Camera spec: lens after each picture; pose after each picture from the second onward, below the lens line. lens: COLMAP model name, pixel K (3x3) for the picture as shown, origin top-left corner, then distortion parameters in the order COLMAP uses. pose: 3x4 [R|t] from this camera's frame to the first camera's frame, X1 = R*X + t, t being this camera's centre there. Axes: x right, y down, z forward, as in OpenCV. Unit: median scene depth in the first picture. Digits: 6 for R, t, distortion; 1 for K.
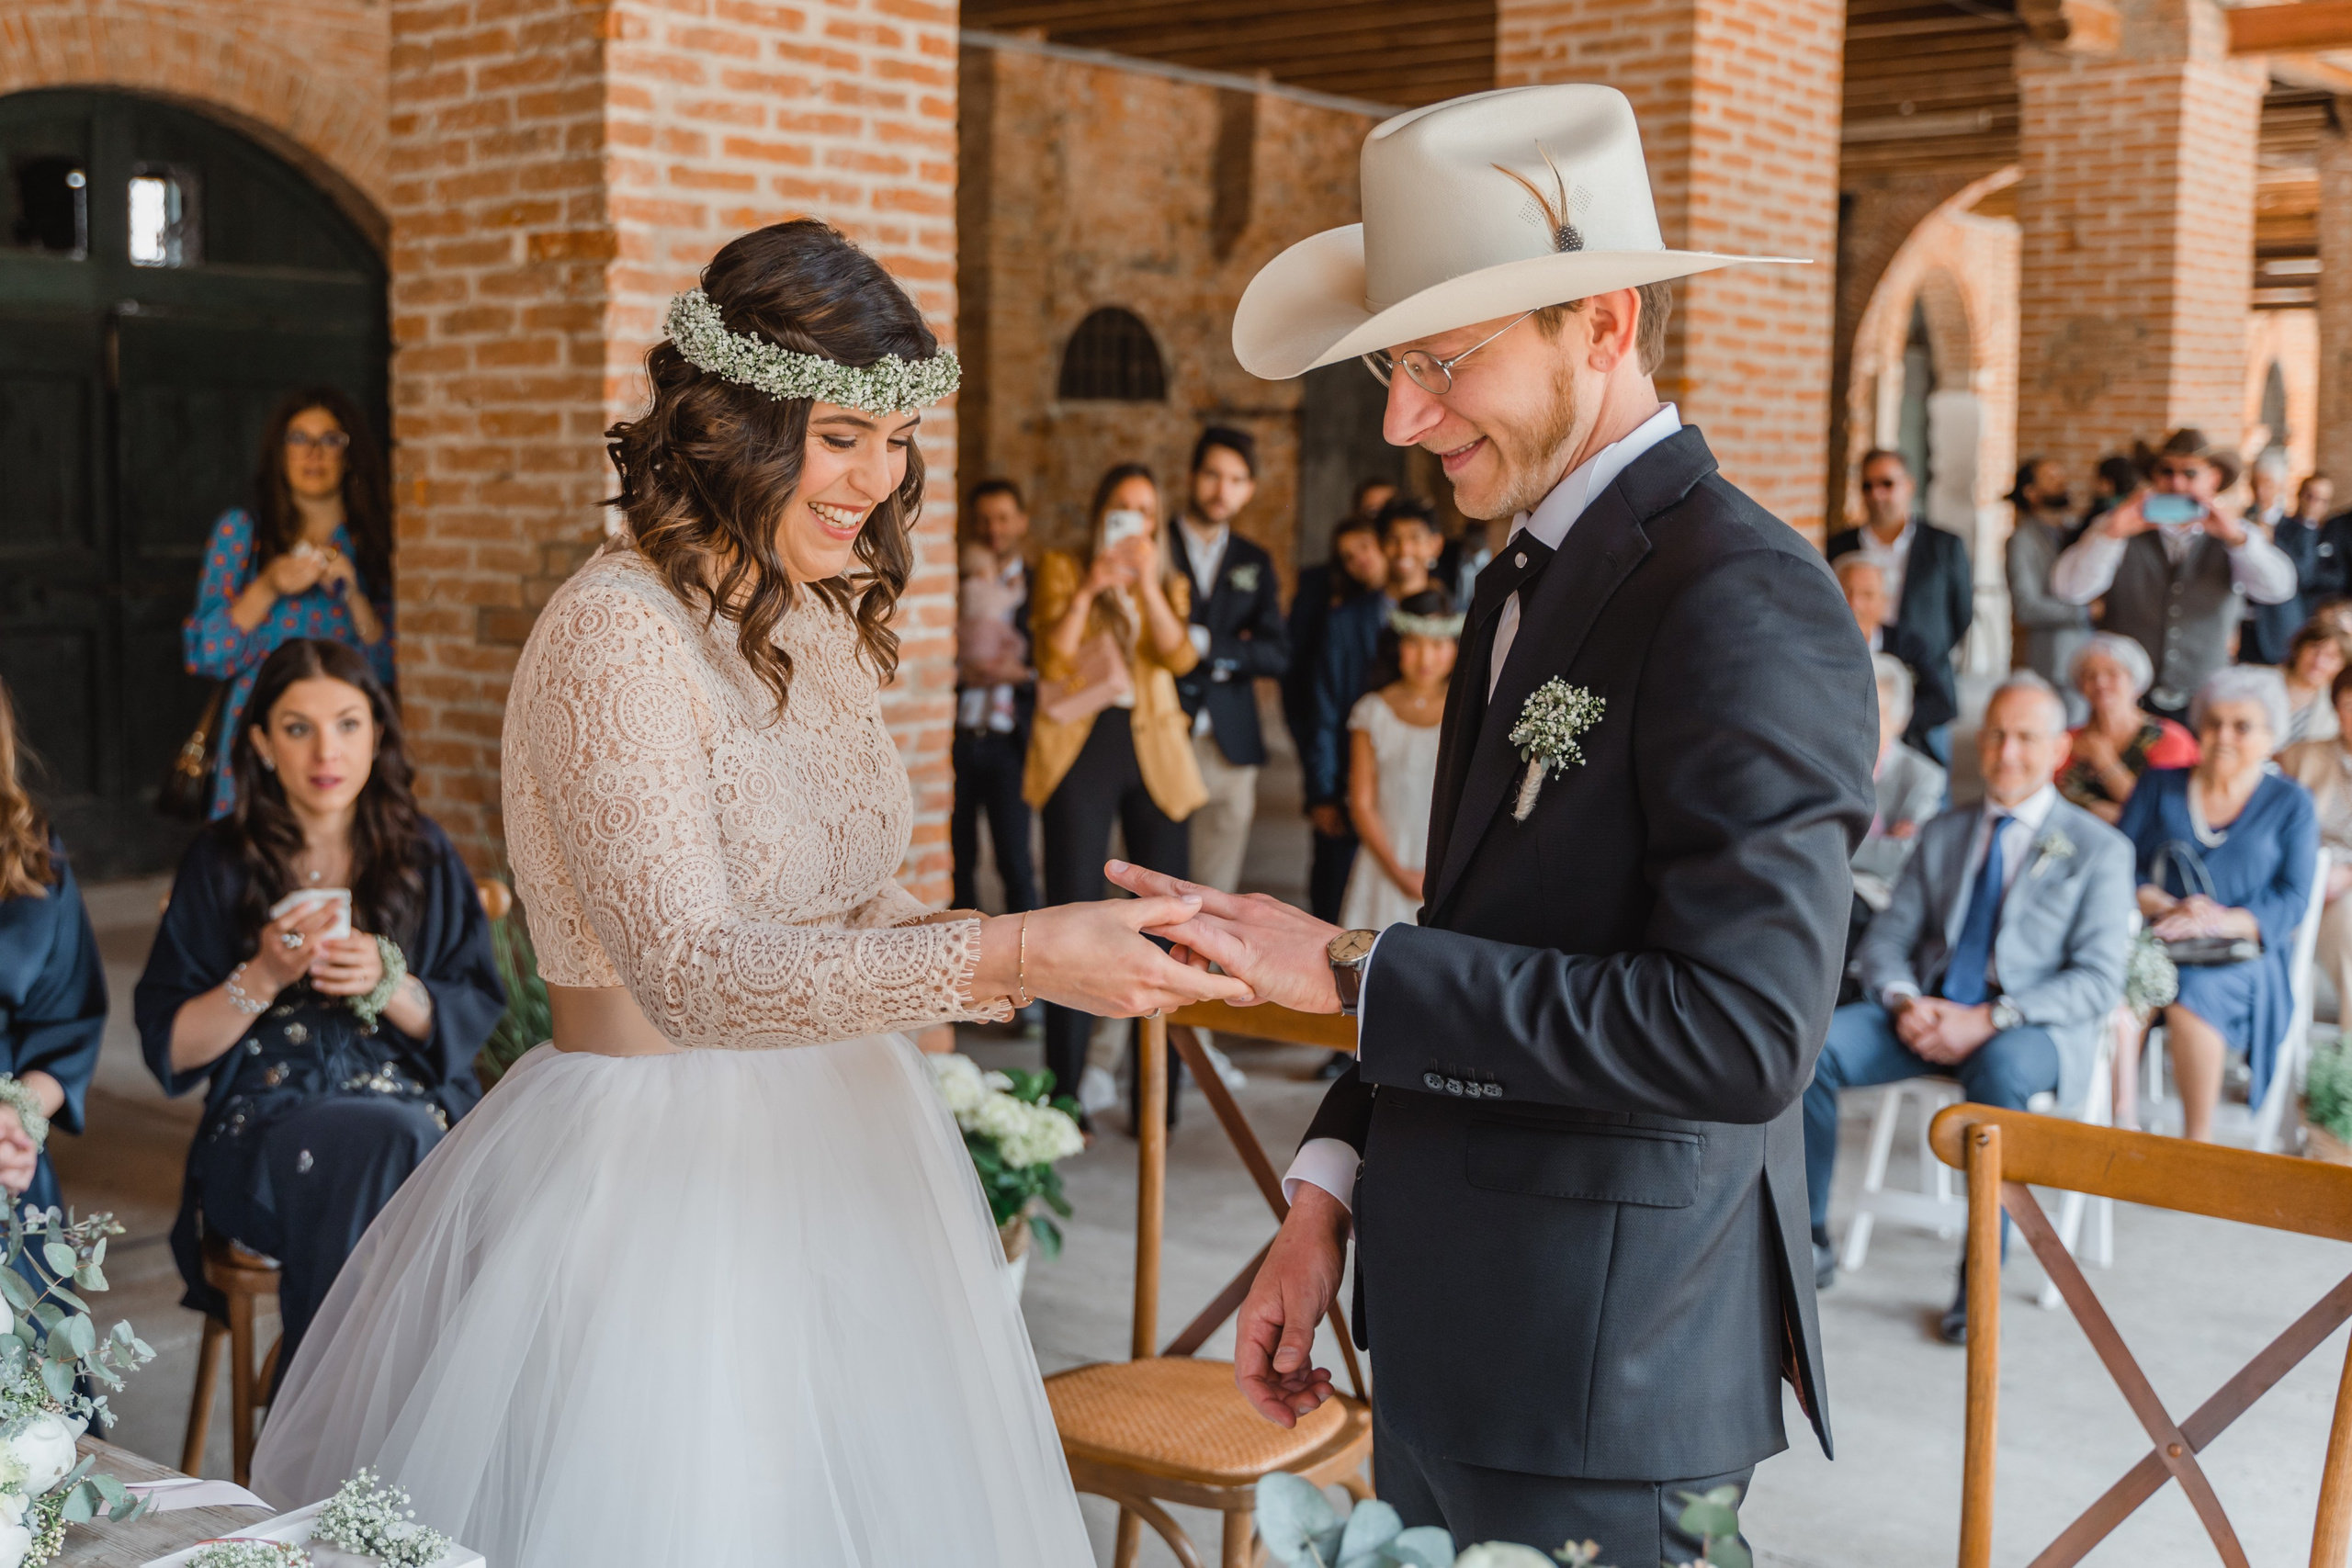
lens RADIAL K [[2794.1, 0, 1027.0], [0, 2794.1, 689.7], [0, 0, 1]] dist [-0.002502, -0.016441]
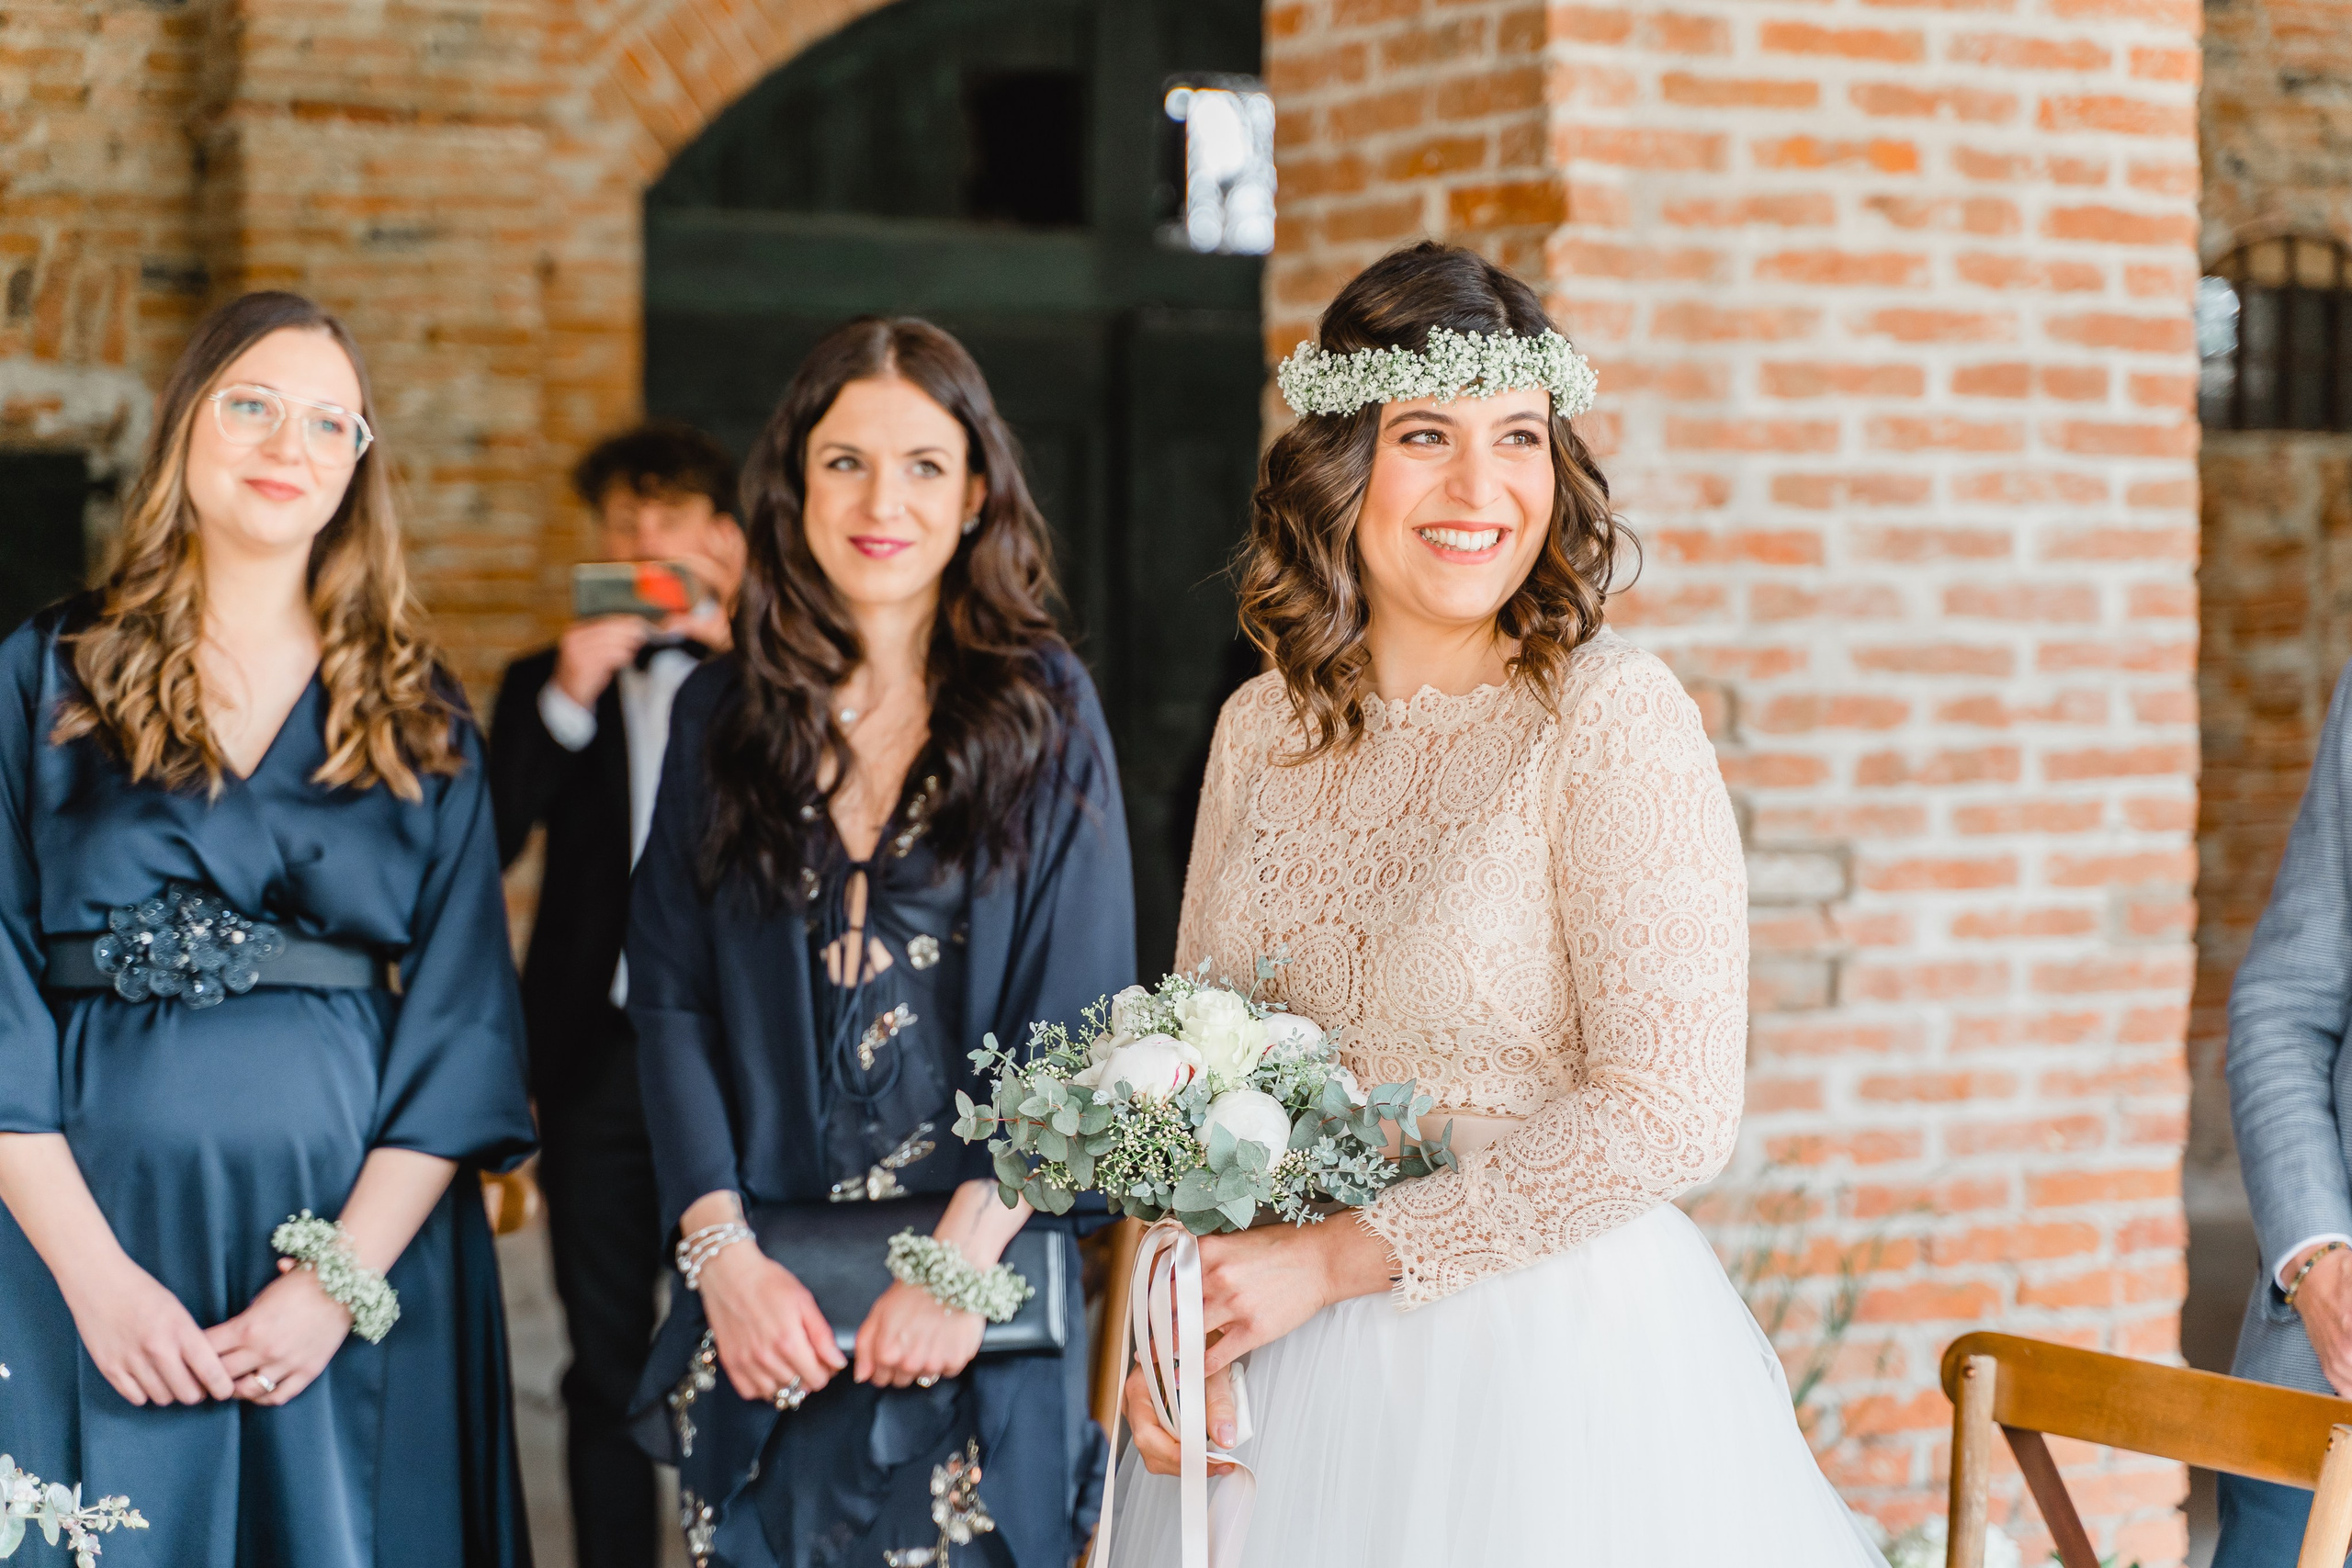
lens RADIAL K [[5142.9, 0, 1255.4], [0, 5142.9, 795.6], [0, 0, 1]] dist [0.005496, -0.501260]
pose [[0.941734, 0.010625, -0.336191, 0.162878], [-0.023639, 0.999120, -0.034640, 0.012808], [0.335527, 0.040568, 0.941157, -0.088464]]
